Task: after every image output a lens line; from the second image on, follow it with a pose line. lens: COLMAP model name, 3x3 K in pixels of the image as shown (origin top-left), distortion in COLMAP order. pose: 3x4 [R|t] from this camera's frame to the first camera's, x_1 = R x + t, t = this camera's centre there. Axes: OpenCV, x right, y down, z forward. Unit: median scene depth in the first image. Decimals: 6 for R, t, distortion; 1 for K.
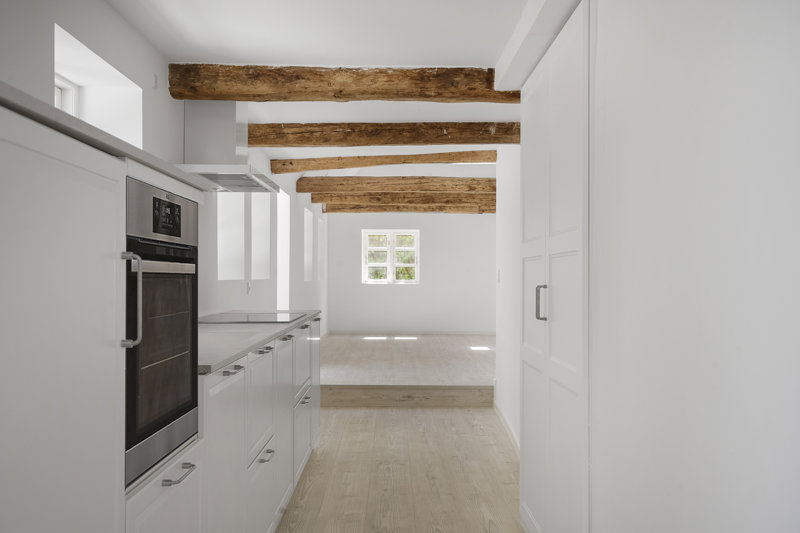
lens RADIAL K [[794.4, 0, 399.2], [0, 794.4, 267.8], [0, 0, 1]] dist [-0.006228, 0.000000]
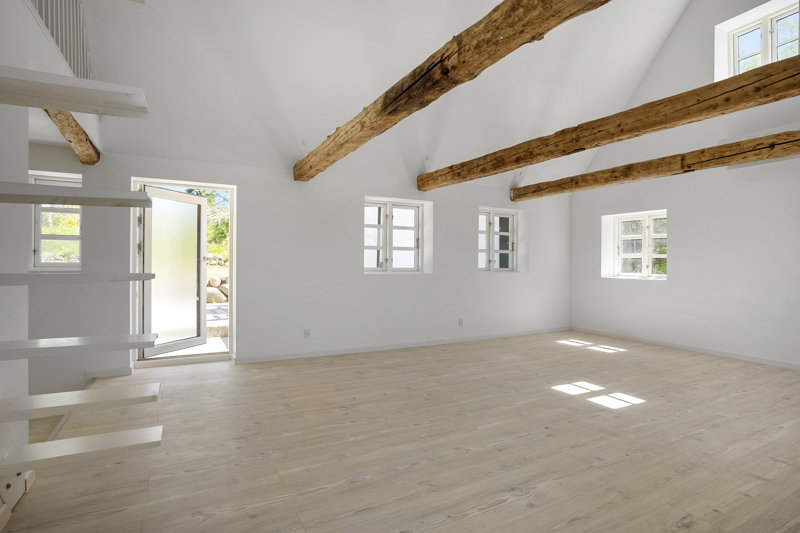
lens RADIAL K [[435.2, 0, 400.9], [0, 435.2, 264.9], [0, 0, 1]] dist [-0.040948, 0.000459]
pose [[0.476632, 0.001694, -0.879101, 0.258591], [0.004708, 0.999979, 0.004479, 0.002707], [0.879090, -0.006274, 0.476614, 0.570417]]
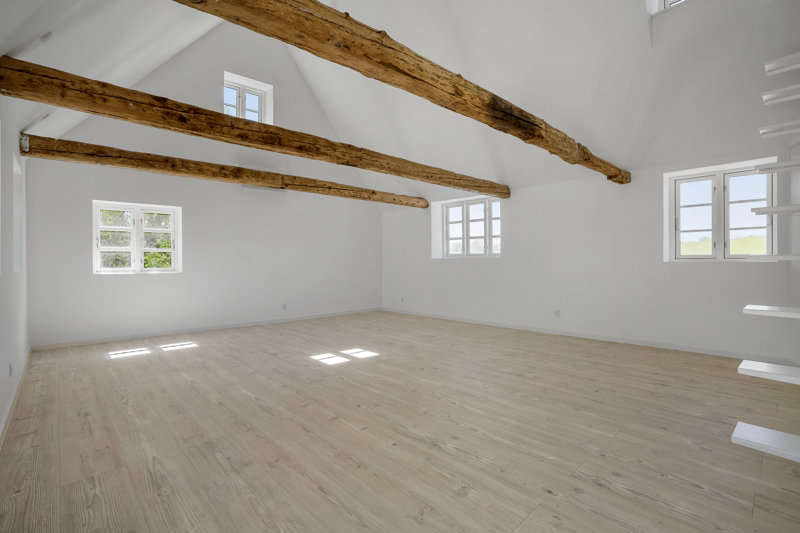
lens RADIAL K [[368.4, 0, 404.1], [0, 368.4, 262.5], [0, 0, 1]] dist [-0.024328, 0.003412]
pose [[0.725275, -0.015088, 0.688294, -0.067374], [0.006266, 0.999863, 0.015315, 0.005425], [-0.688431, -0.006795, 0.725270, 0.556952]]
